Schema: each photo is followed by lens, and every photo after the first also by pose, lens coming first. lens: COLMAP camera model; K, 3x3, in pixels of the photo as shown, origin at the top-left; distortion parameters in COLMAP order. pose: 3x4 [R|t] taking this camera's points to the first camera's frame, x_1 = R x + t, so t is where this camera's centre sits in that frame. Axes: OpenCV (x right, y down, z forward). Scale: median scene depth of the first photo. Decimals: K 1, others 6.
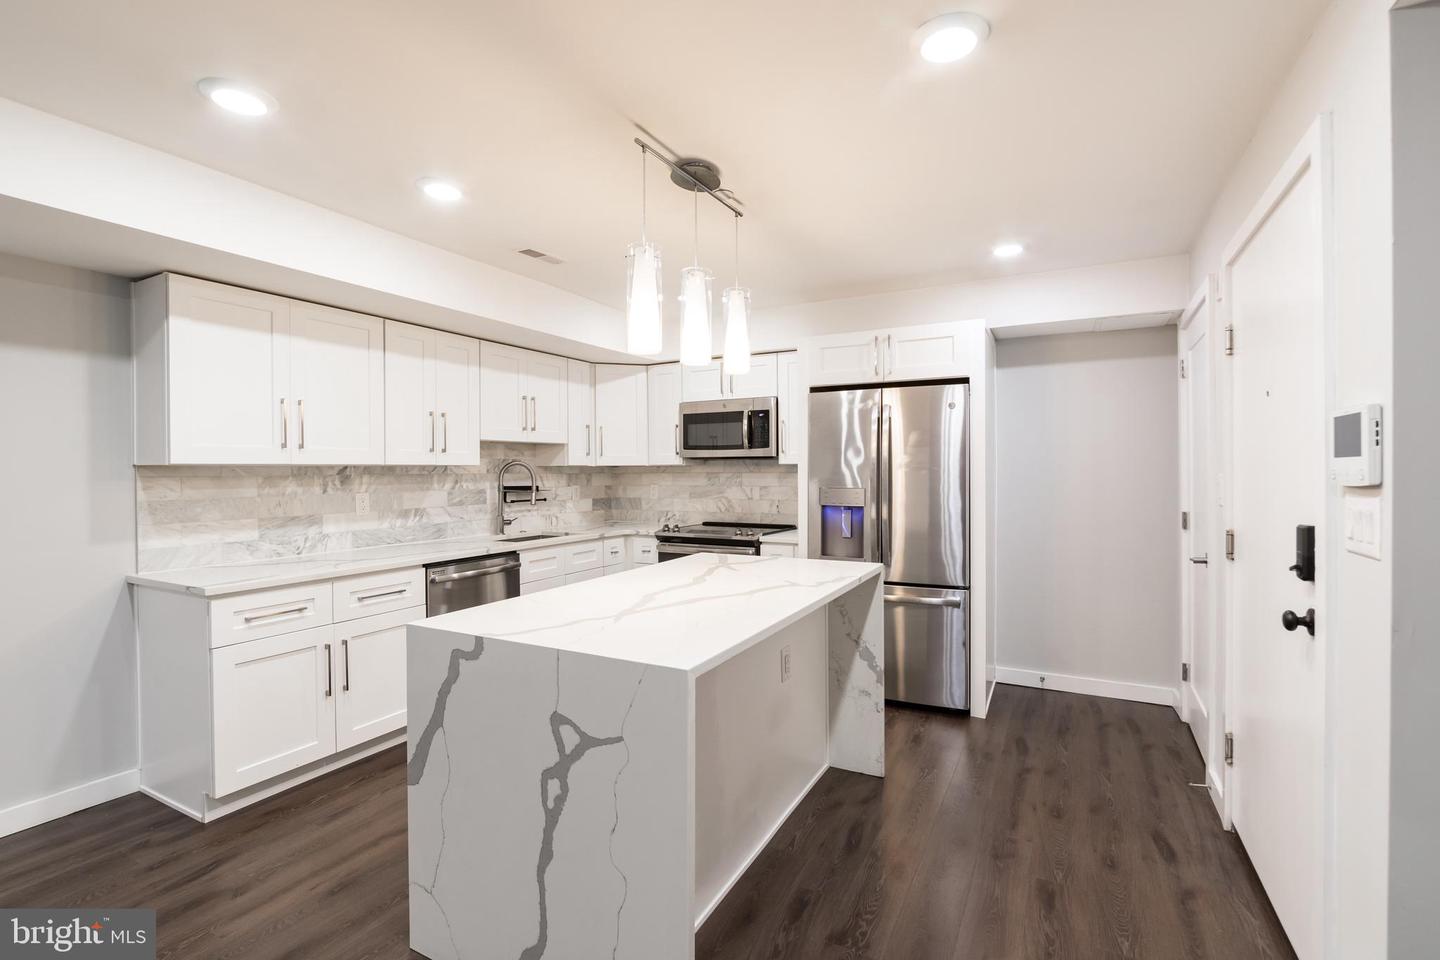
lens RADIAL K [[644.6, 0, 719.6], [0, 644.6, 479.7], [0, 0, 1]] dist [-0.009581, -0.001497]
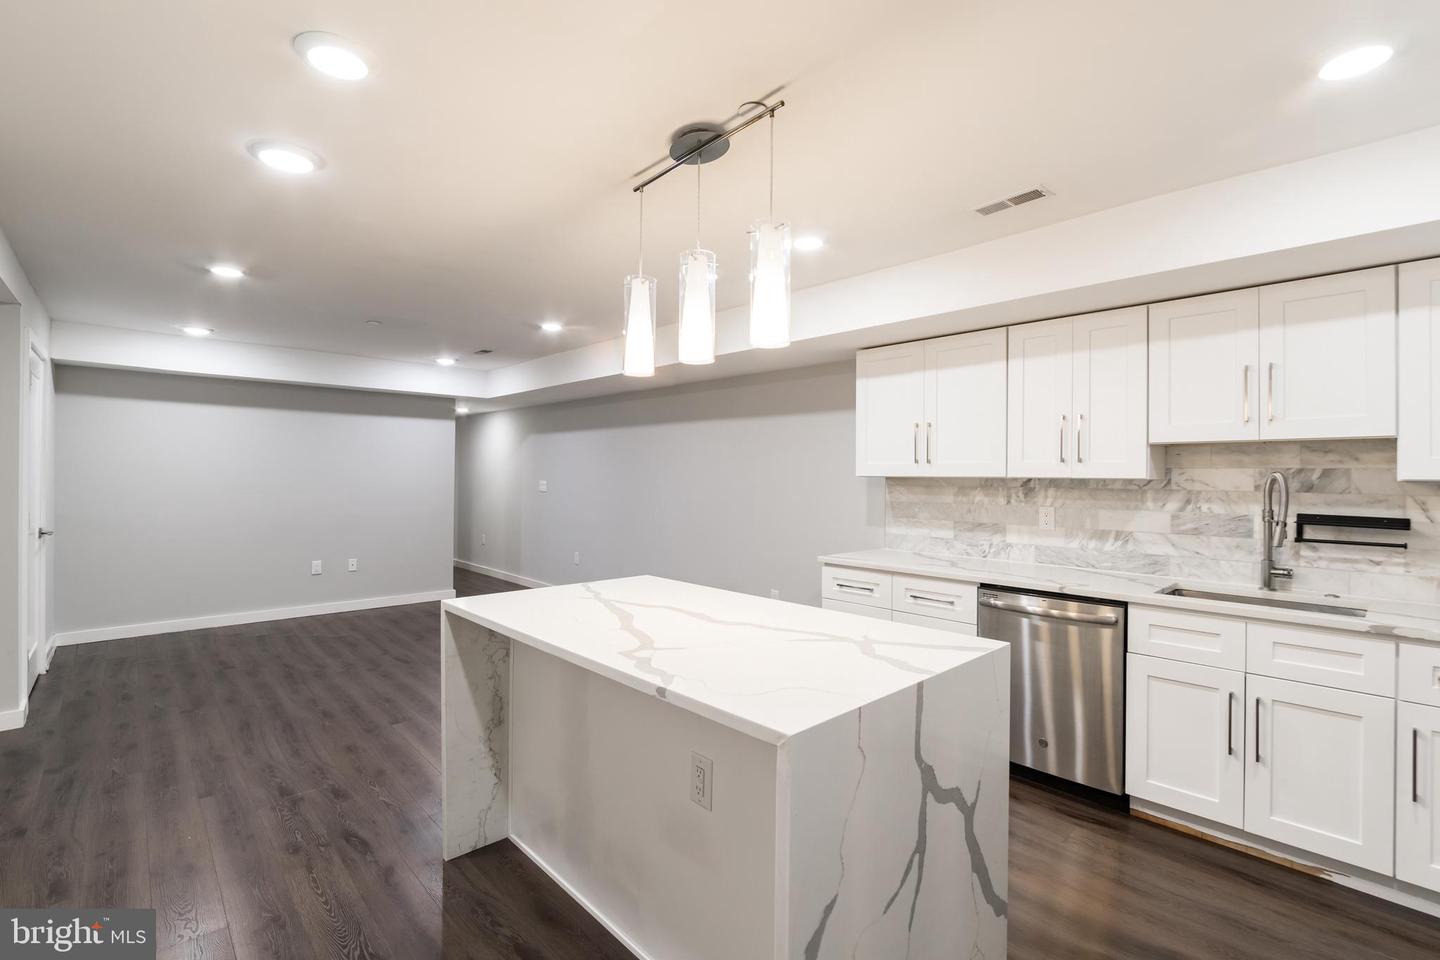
lens RADIAL K [[644.6, 0, 728.5], [0, 644.6, 477.5], [0, 0, 1]] dist [-0.009581, -0.001497]
pose [[-0.309458, 0.002067, -0.950911, 0.512671], [-0.023592, 0.999673, 0.009850, -0.021641], [0.950621, 0.025482, -0.309308, 0.869473]]
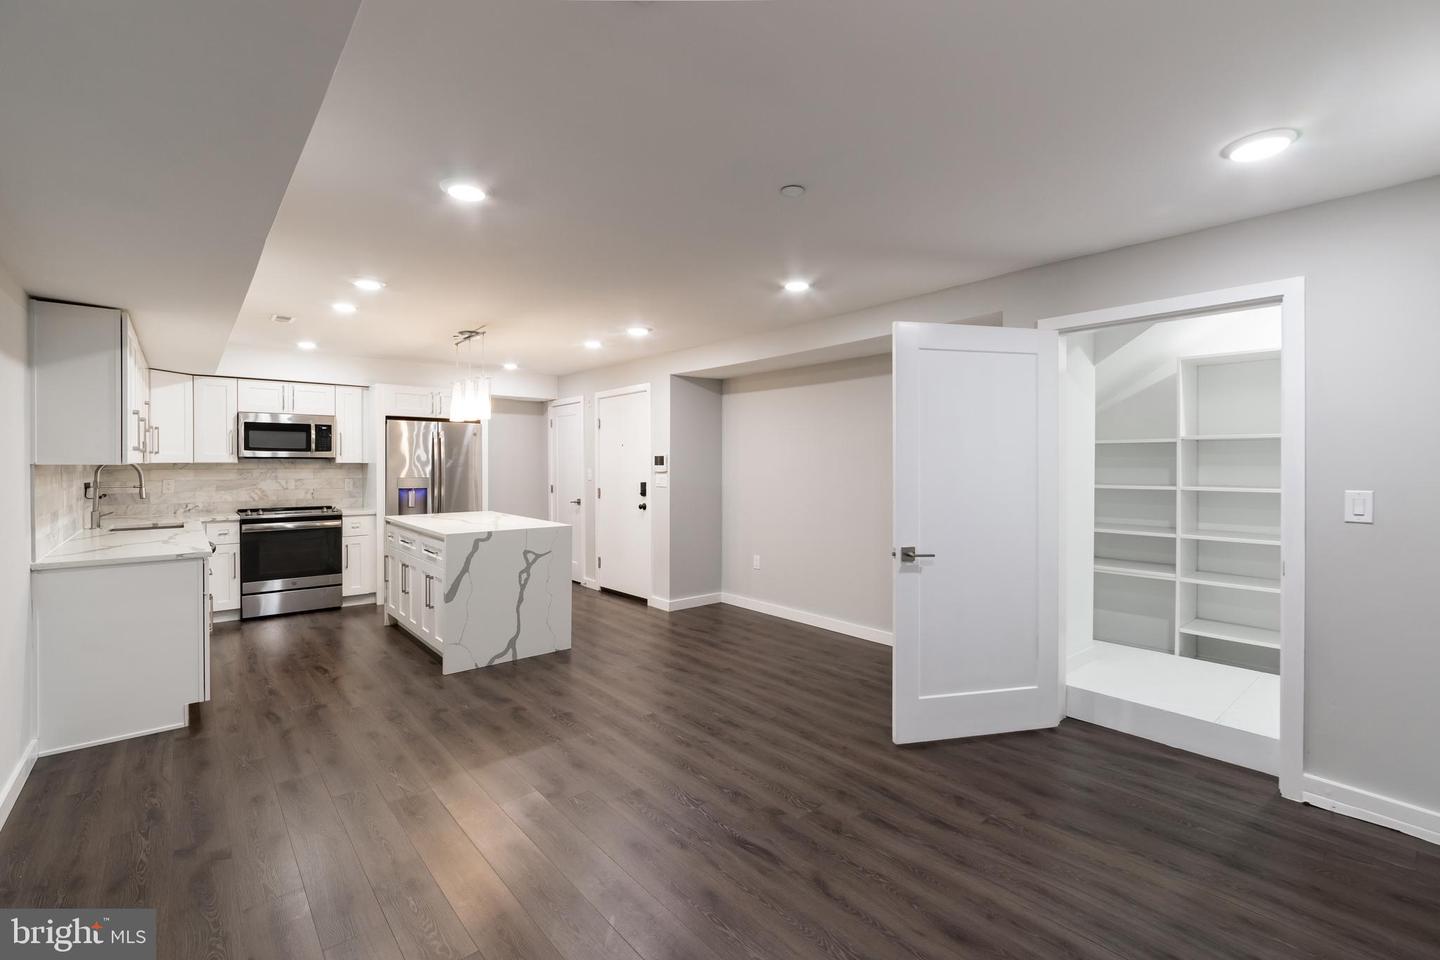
lens RADIAL K [[644.6, 0, 755.2], [0, 644.6, 463.4], [0, 0, 1]] dist [-0.009581, -0.001497]
pose [[0.318444, 0.004470, 0.947931, -1.210924], [0.010595, 0.999910, -0.008274, -0.001718], [-0.947882, 0.012679, 0.318368, -0.424720]]
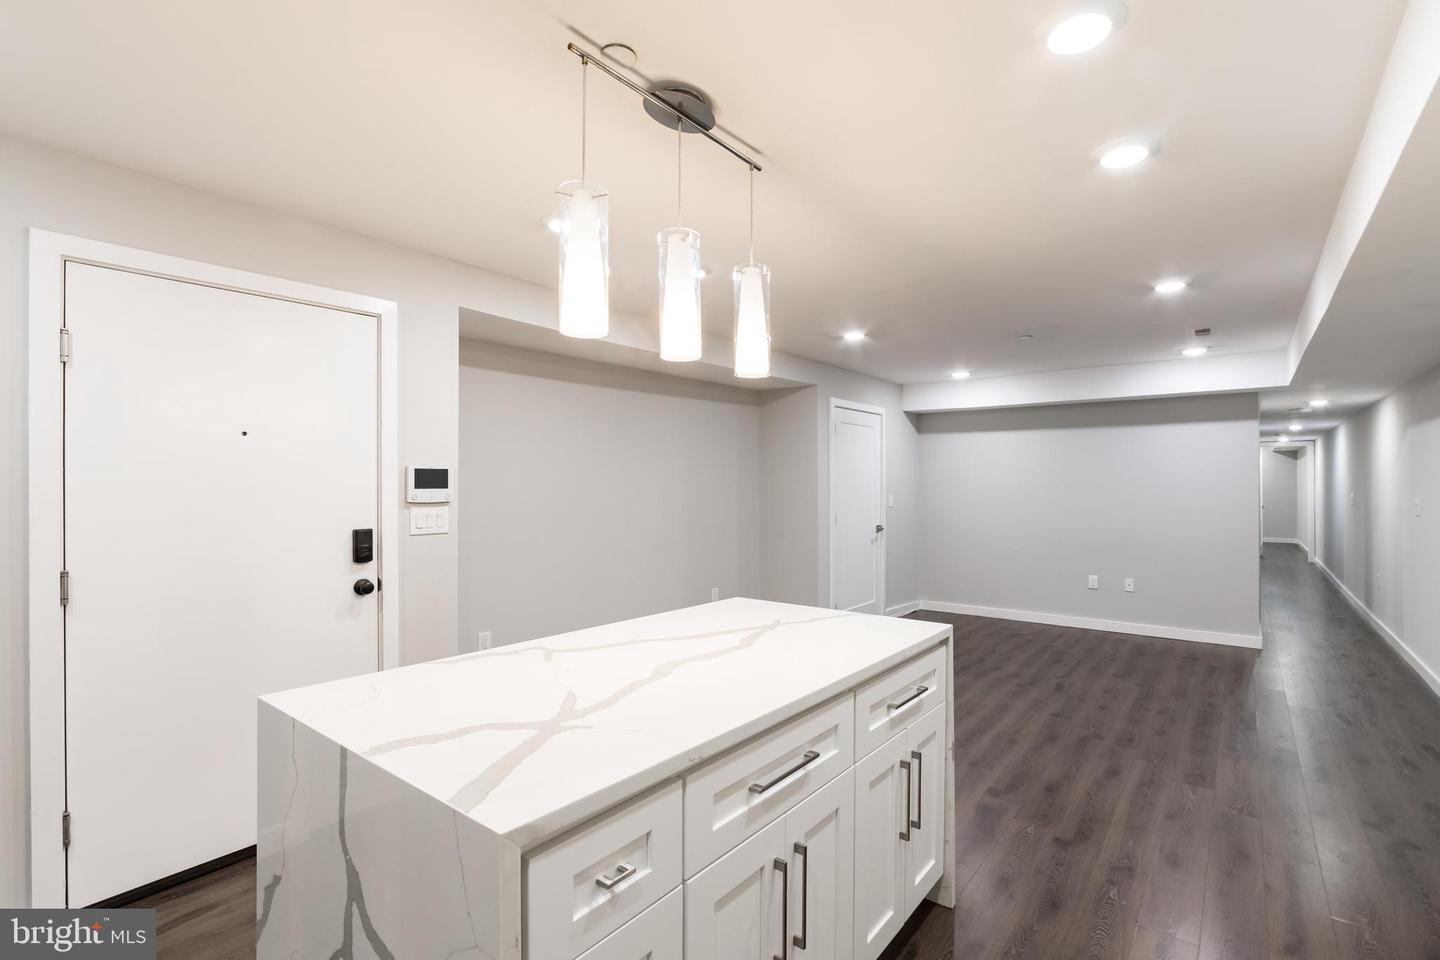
lens RADIAL K [[644.6, 0, 755.8], [0, 644.6, 477.7], [0, 0, 1]] dist [-0.009581, -0.001497]
pose [[-0.990644, 0.002696, 0.136443, -0.145912], [0.003378, 0.999983, 0.004771, -0.030865], [-0.136428, 0.005187, -0.990636, 1.150696]]
